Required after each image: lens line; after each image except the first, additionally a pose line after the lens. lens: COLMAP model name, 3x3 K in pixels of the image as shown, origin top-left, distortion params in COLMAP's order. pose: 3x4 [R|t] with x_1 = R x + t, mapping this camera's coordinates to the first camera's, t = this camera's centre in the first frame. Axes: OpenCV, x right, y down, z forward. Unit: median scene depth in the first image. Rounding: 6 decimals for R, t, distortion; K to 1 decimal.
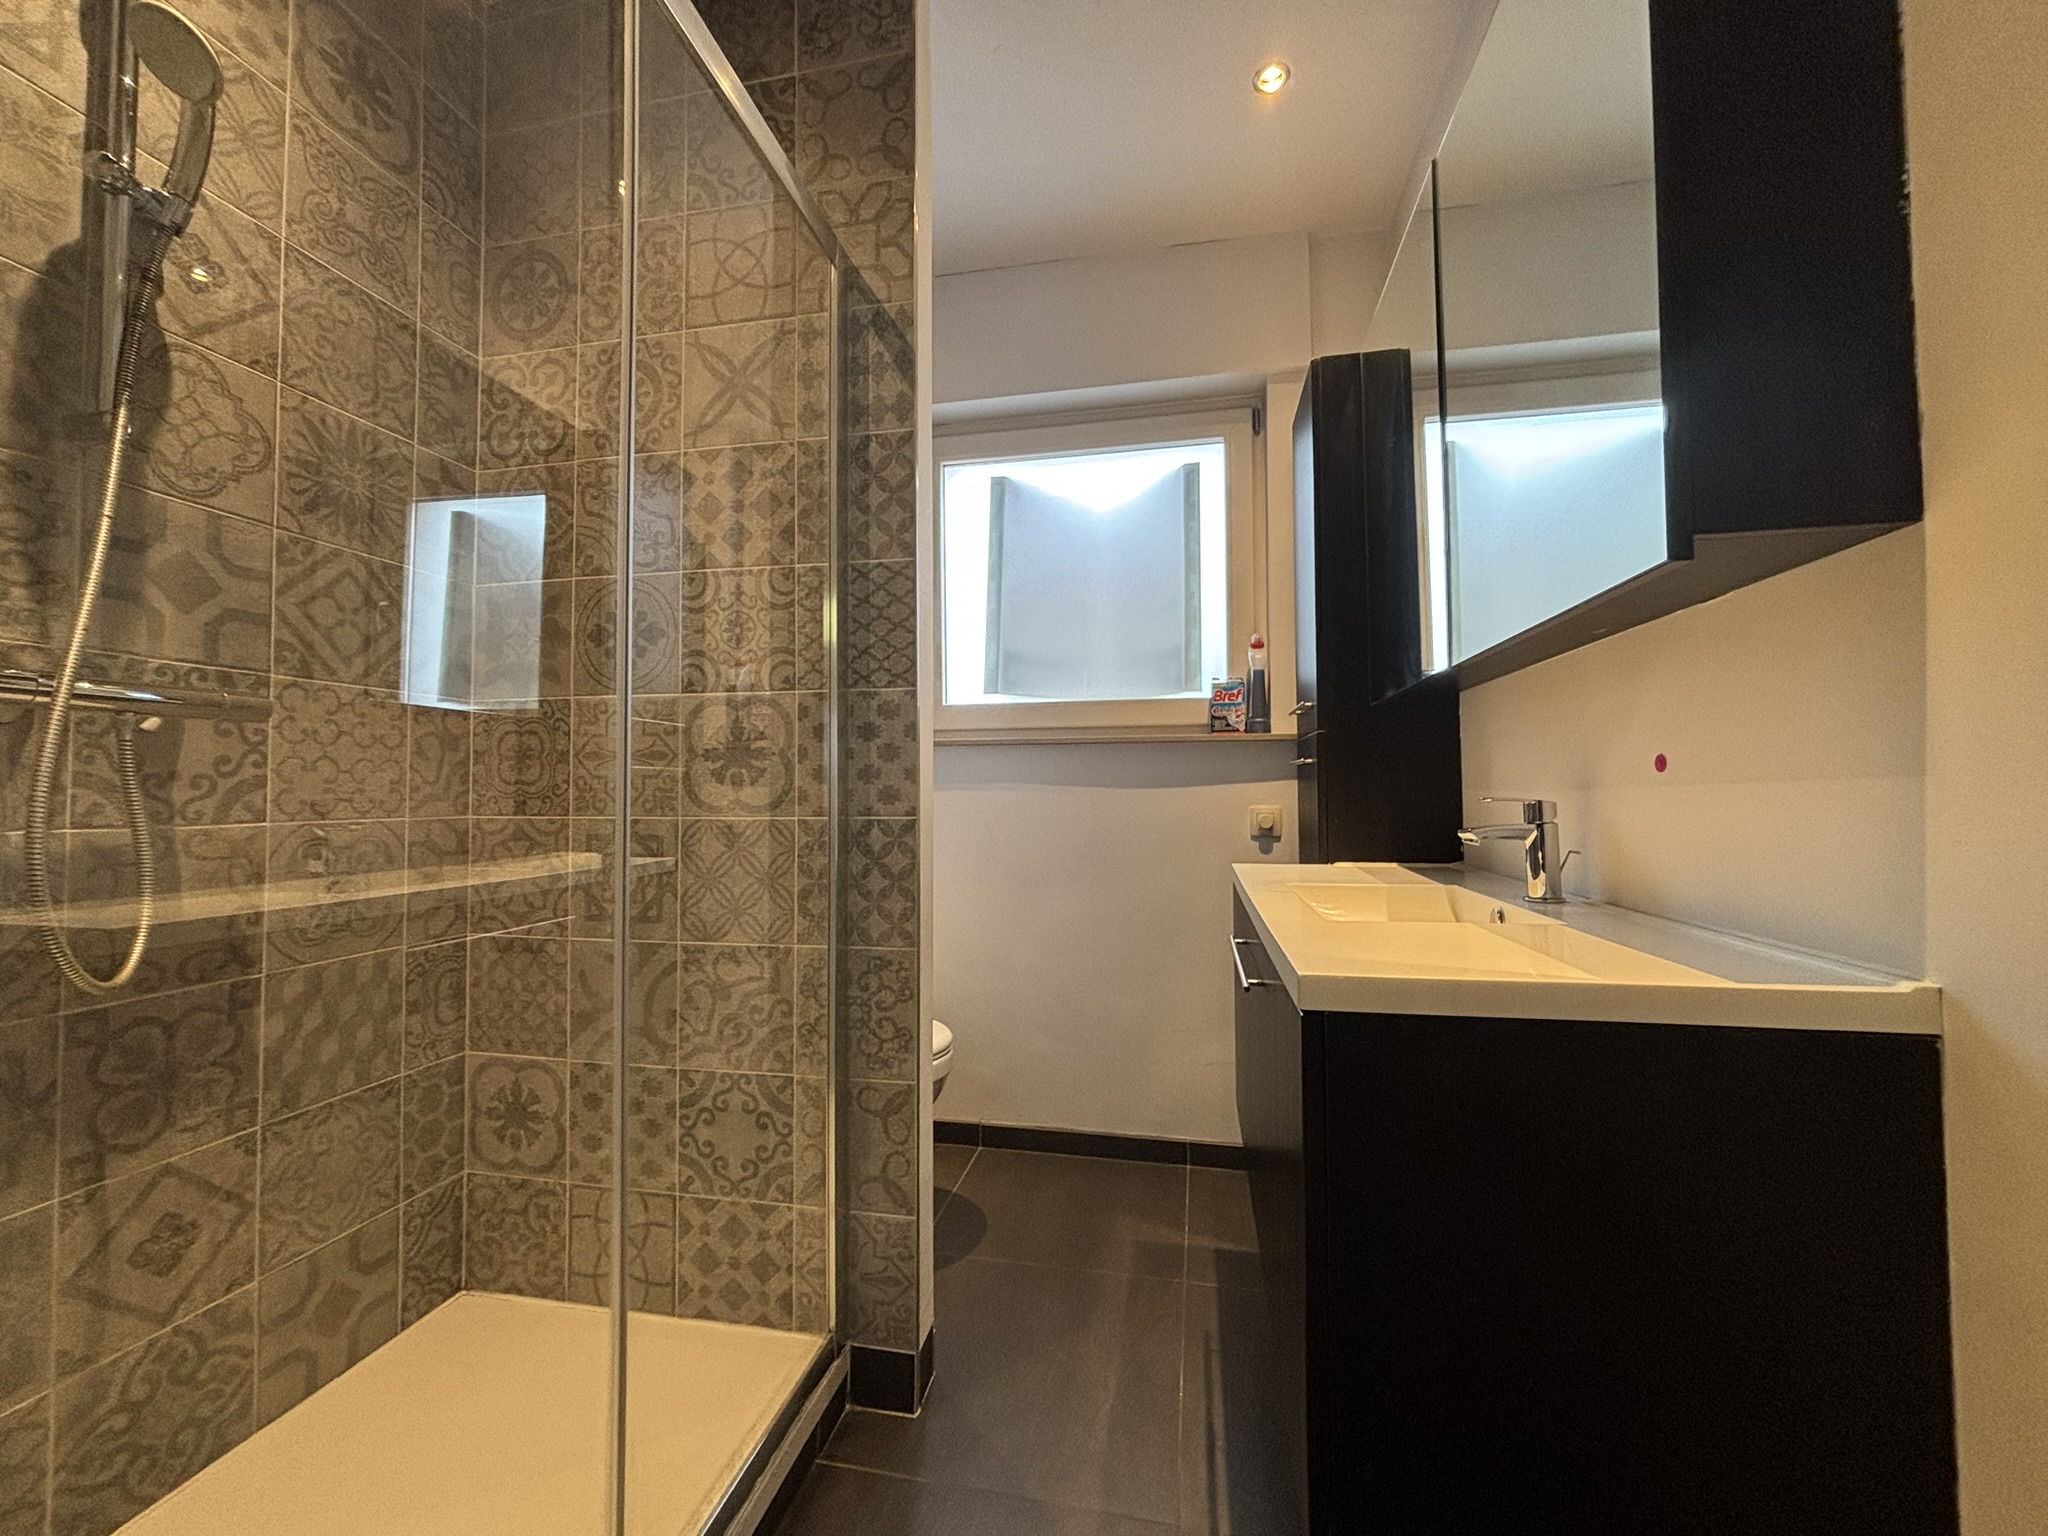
lens RADIAL K [[823.9, 0, 1024.0], [0, 823.9, 768.0], [0, 0, 1]] dist [0.001358, 0.000308]
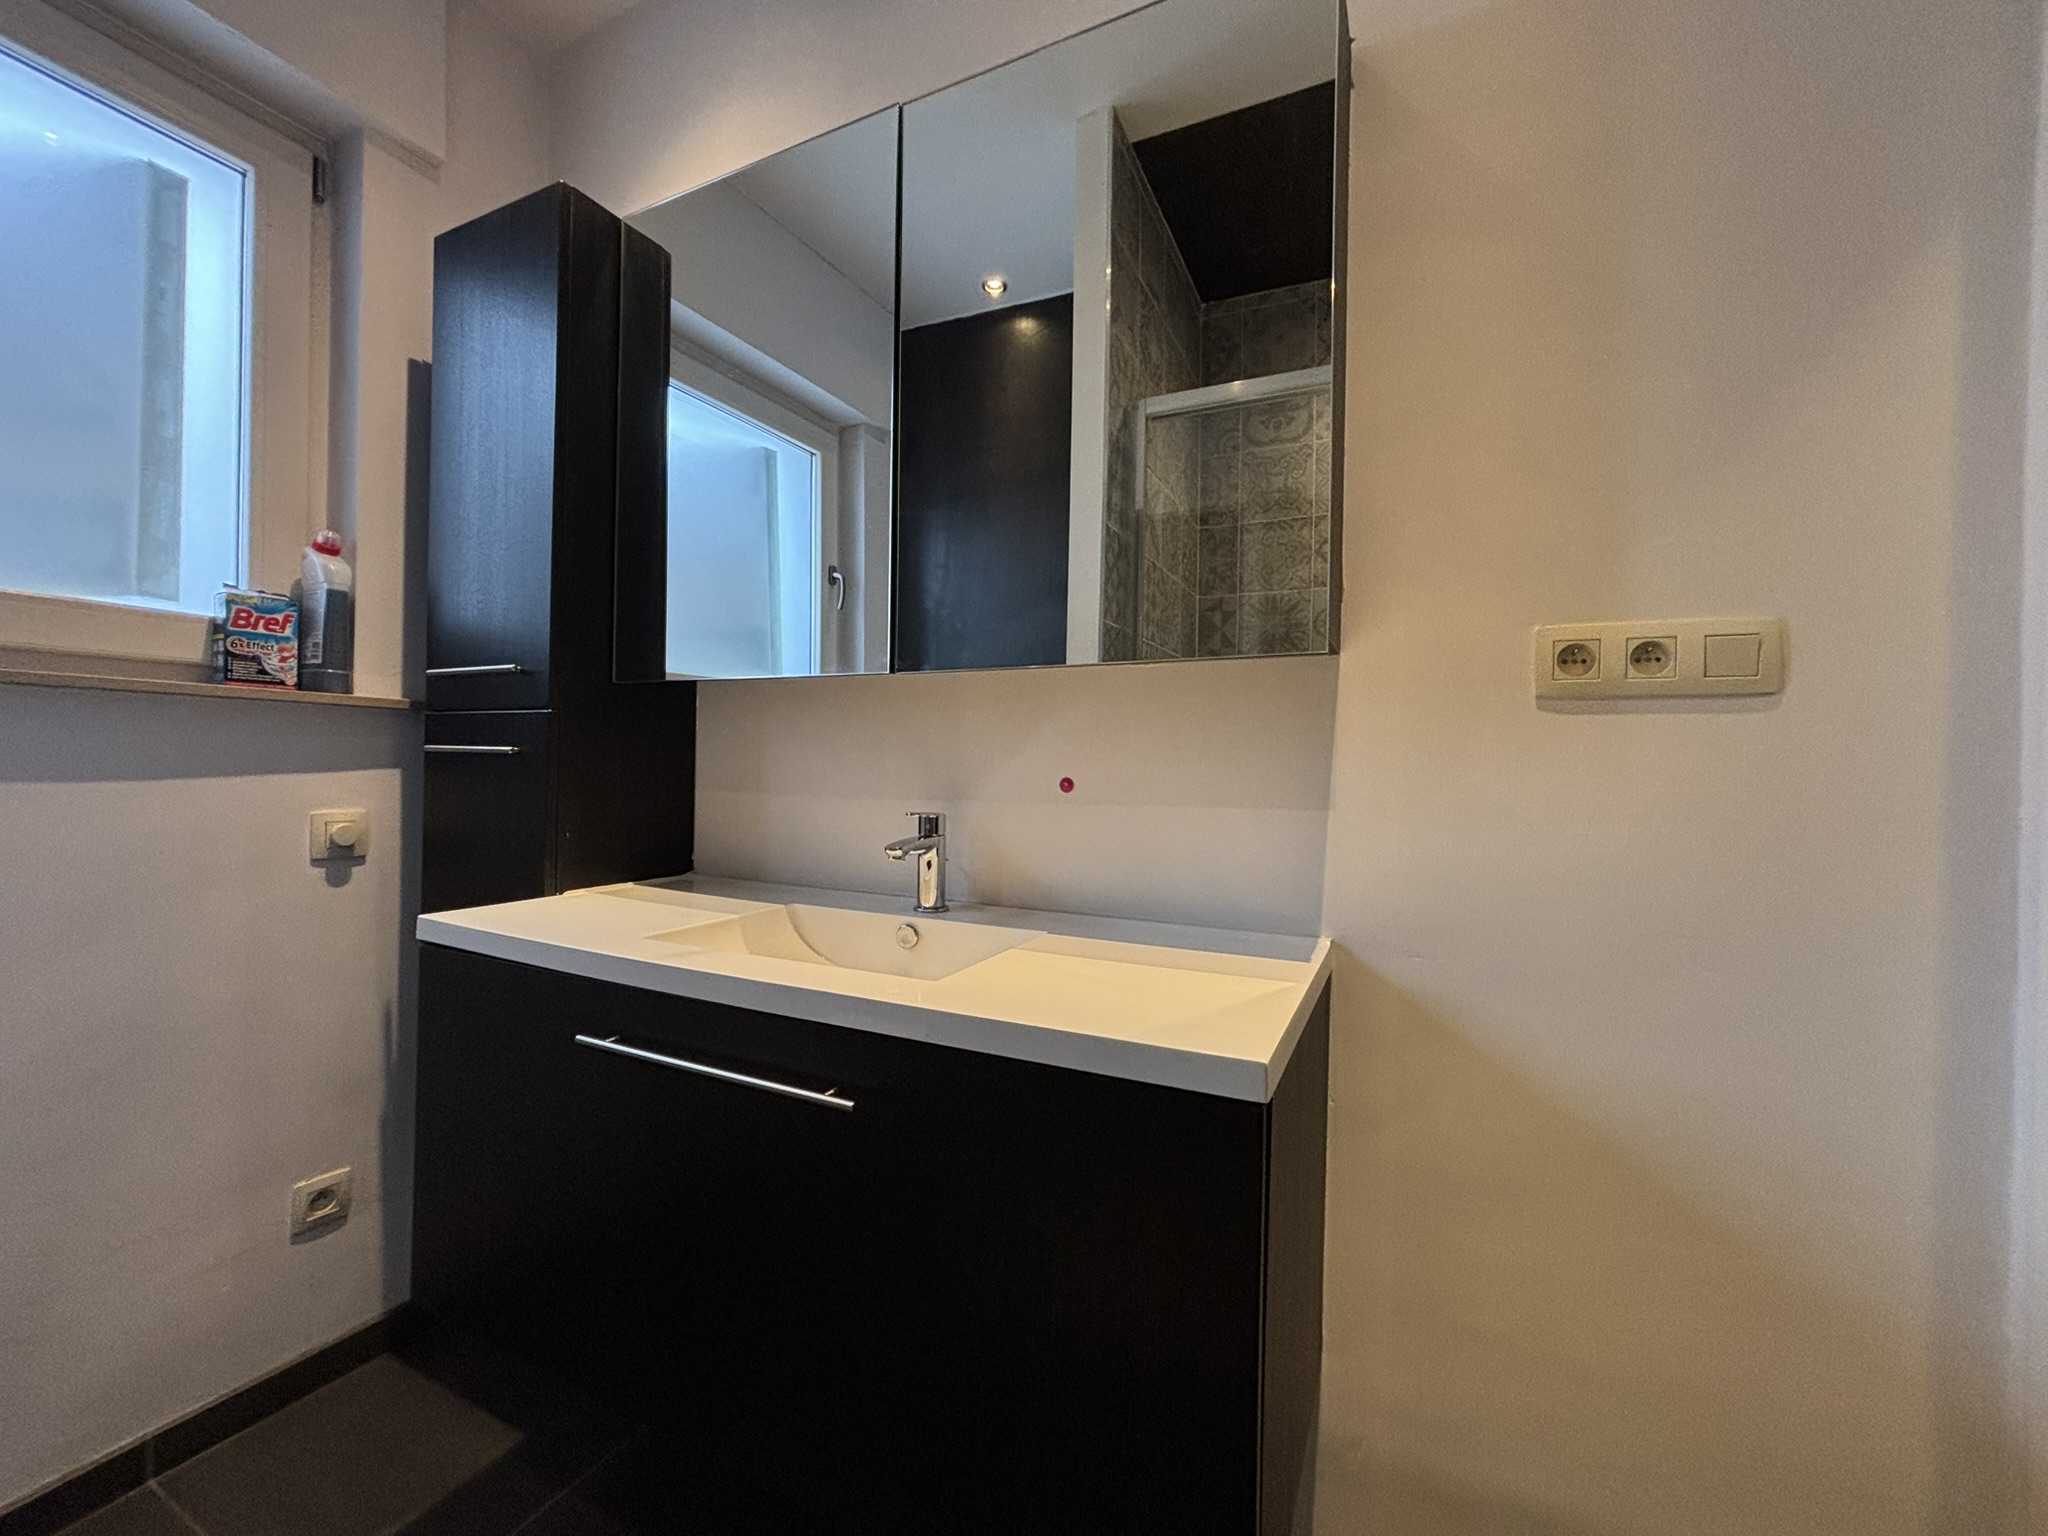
lens RADIAL K [[823.9, 0, 1024.0], [0, 823.9, 768.0], [0, 0, 1]] dist [0.001358, 0.000308]
pose [[0.254390, 0.013376, 0.967009, -0.181727], [-0.051194, 0.998689, -0.000347, -0.011961], [-0.965746, -0.049417, 0.254741, 0.336027]]
